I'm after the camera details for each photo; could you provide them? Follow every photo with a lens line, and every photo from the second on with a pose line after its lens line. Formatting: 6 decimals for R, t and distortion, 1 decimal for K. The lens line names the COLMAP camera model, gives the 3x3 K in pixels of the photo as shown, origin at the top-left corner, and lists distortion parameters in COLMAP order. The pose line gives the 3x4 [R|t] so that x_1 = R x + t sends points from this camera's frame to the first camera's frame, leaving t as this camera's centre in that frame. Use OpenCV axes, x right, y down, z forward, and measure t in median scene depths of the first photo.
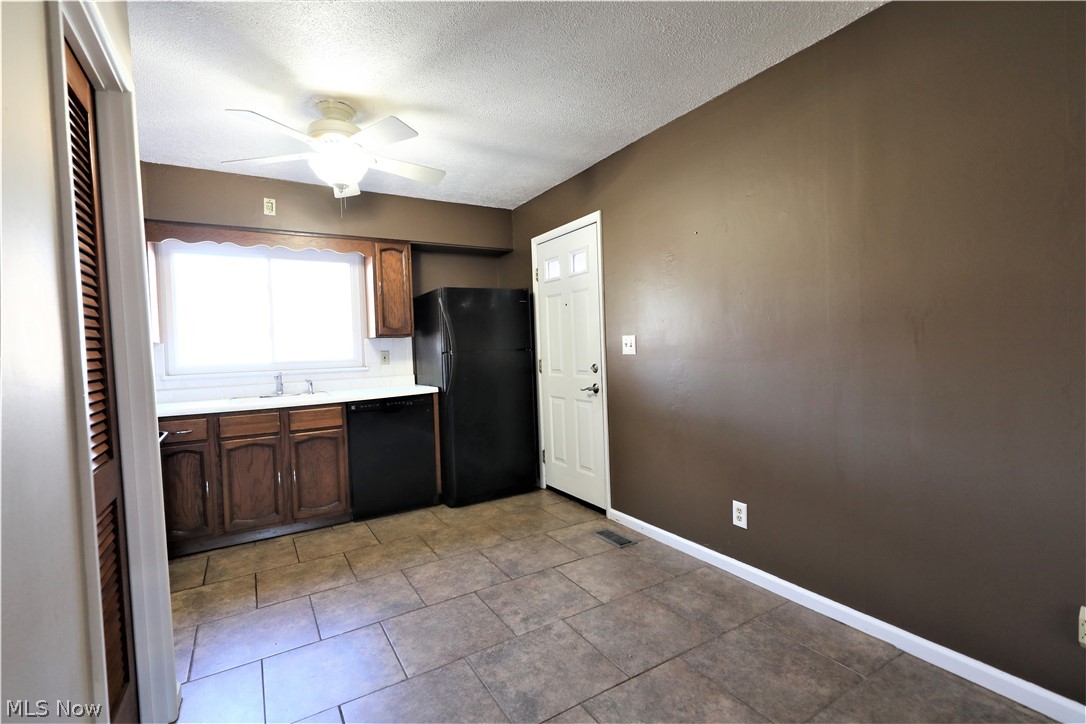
lens RADIAL K [[489.4, 0, 544.6], [0, 489.4, 358.9], [0, 0, 1]] dist [0.011889, -0.004144]
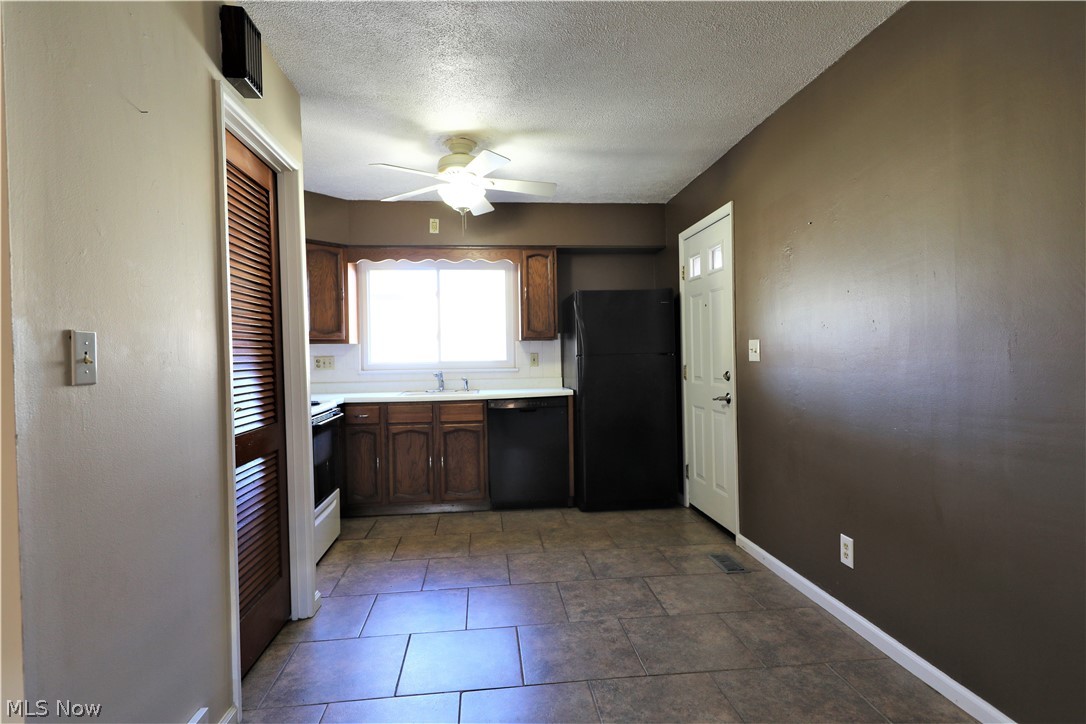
lens RADIAL K [[567.9, 0, 544.2], [0, 567.9, 358.1], [0, 0, 1]] dist [0.013487, -0.006720]
pose [[0.906039, 0.019381, -0.422751, 0.255261], [-0.023906, 0.999700, -0.005405, 0.000128], [0.422519, 0.015003, 0.906230, -0.095819]]
